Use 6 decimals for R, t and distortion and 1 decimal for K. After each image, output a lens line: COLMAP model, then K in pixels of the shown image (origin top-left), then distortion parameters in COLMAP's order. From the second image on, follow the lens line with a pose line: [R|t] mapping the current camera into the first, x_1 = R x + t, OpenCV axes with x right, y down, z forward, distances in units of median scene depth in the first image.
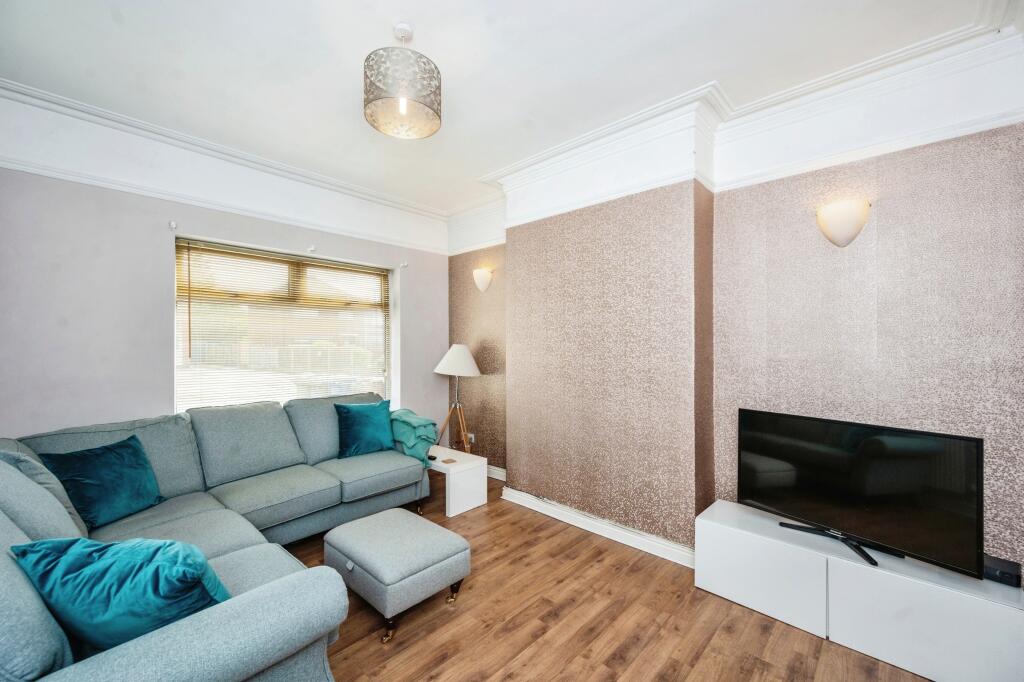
lens RADIAL K [[415.7, 0, 512.1], [0, 415.7, 344.1], [0, 0, 1]] dist [-0.000033, -0.000002]
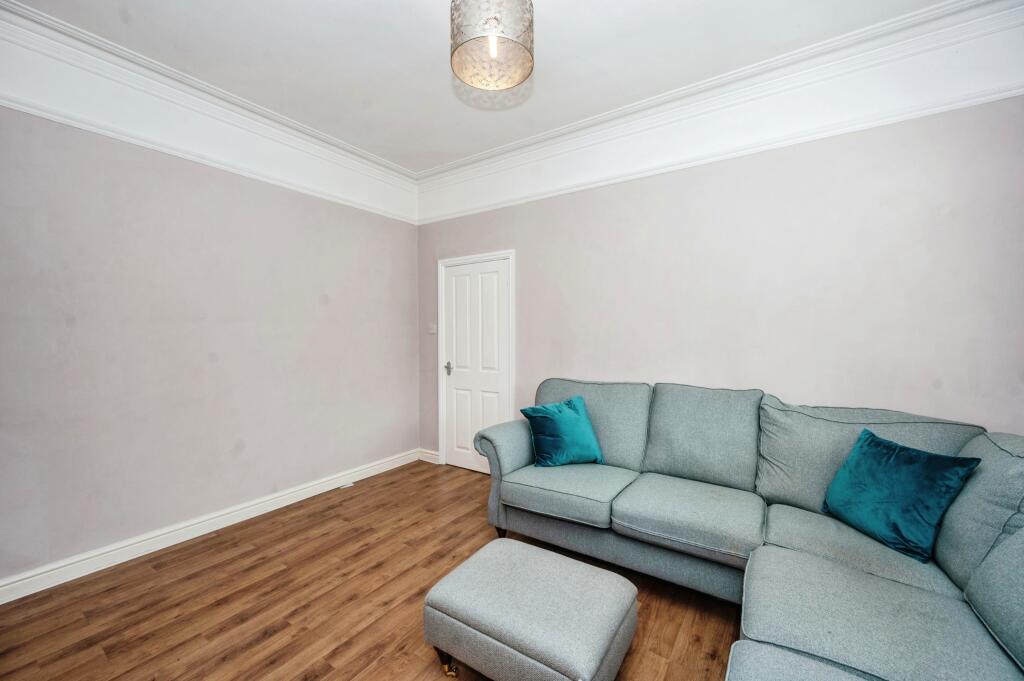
lens RADIAL K [[403.3, 0, 512.6], [0, 403.3, 339.2], [0, 0, 1]] dist [0.000633, 0.000070]
pose [[-0.987667, -0.001621, -0.156558, -0.164039], [-0.002568, 0.999980, 0.005850, 0.037895], [0.156545, 0.006180, -0.987651, 1.981018]]
